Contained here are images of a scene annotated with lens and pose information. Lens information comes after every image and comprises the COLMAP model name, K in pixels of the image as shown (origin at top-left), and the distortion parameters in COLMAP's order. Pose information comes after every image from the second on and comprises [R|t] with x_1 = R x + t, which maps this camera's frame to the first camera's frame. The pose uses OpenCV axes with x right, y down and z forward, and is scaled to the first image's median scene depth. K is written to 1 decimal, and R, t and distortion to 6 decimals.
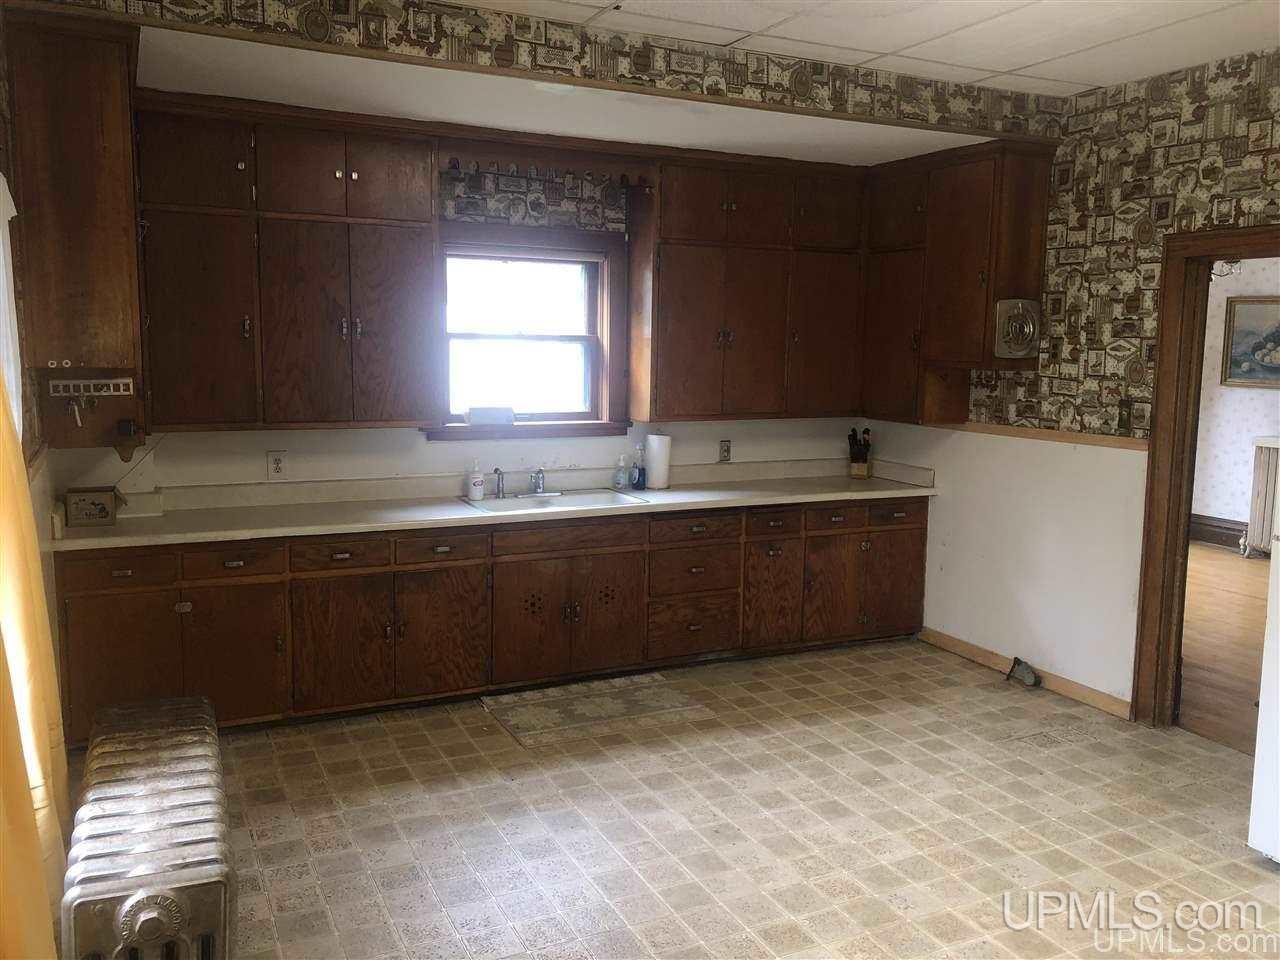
lens RADIAL K [[1043.0, 0, 642.0], [0, 1043.0, 479.5], [0, 0, 1]] dist [0.002739, 0.003127]
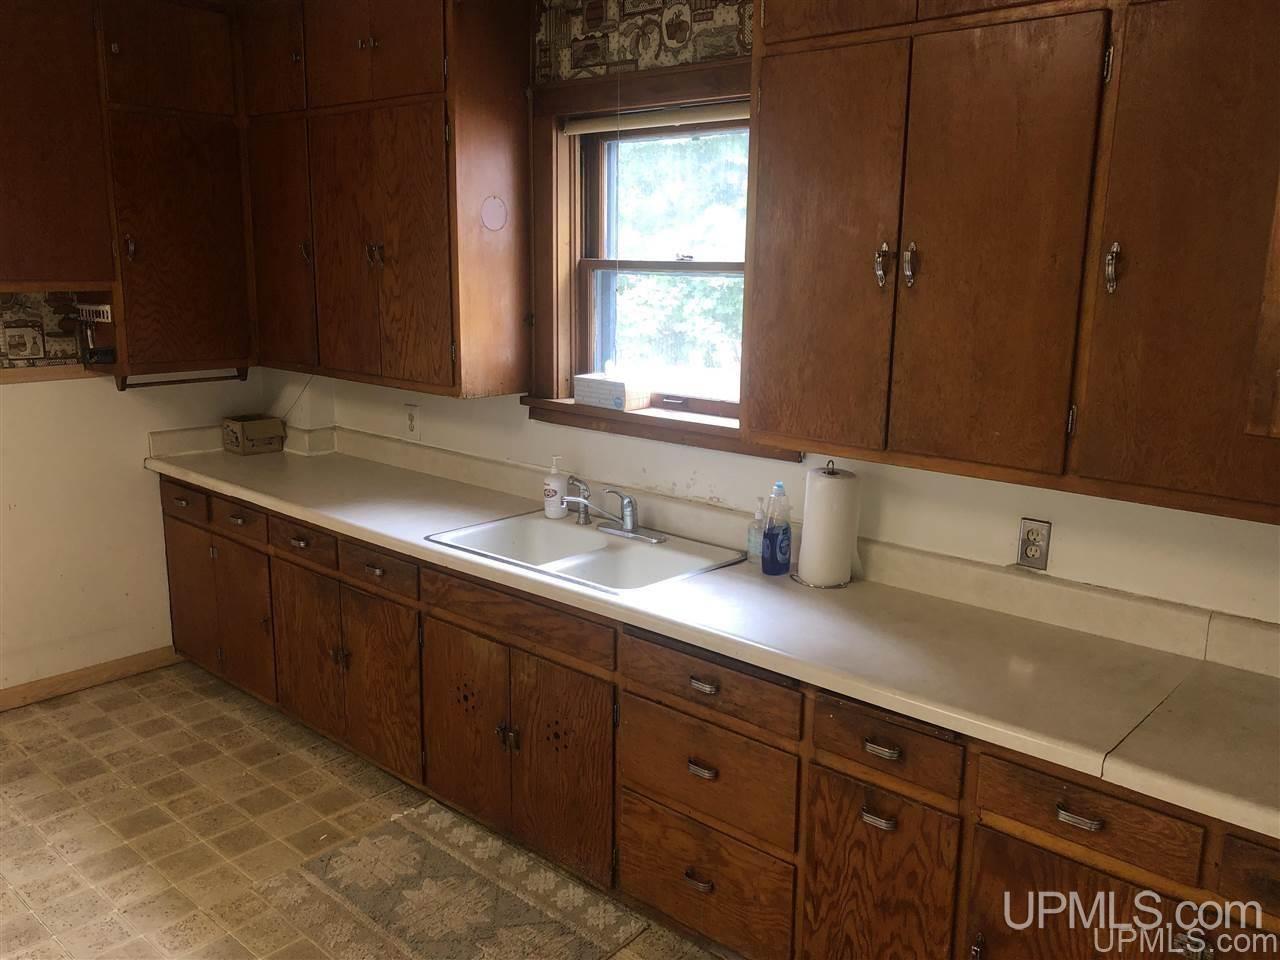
lens RADIAL K [[1043.0, 0, 642.1], [0, 1043.0, 471.5], [0, 0, 1]] dist [0.002739, 0.003127]
pose [[0.374892, 0.176012, -0.910206, 0.473205], [-0.131829, 0.981955, 0.135590, -0.110100], [0.917648, 0.069160, 0.391331, 0.836623]]
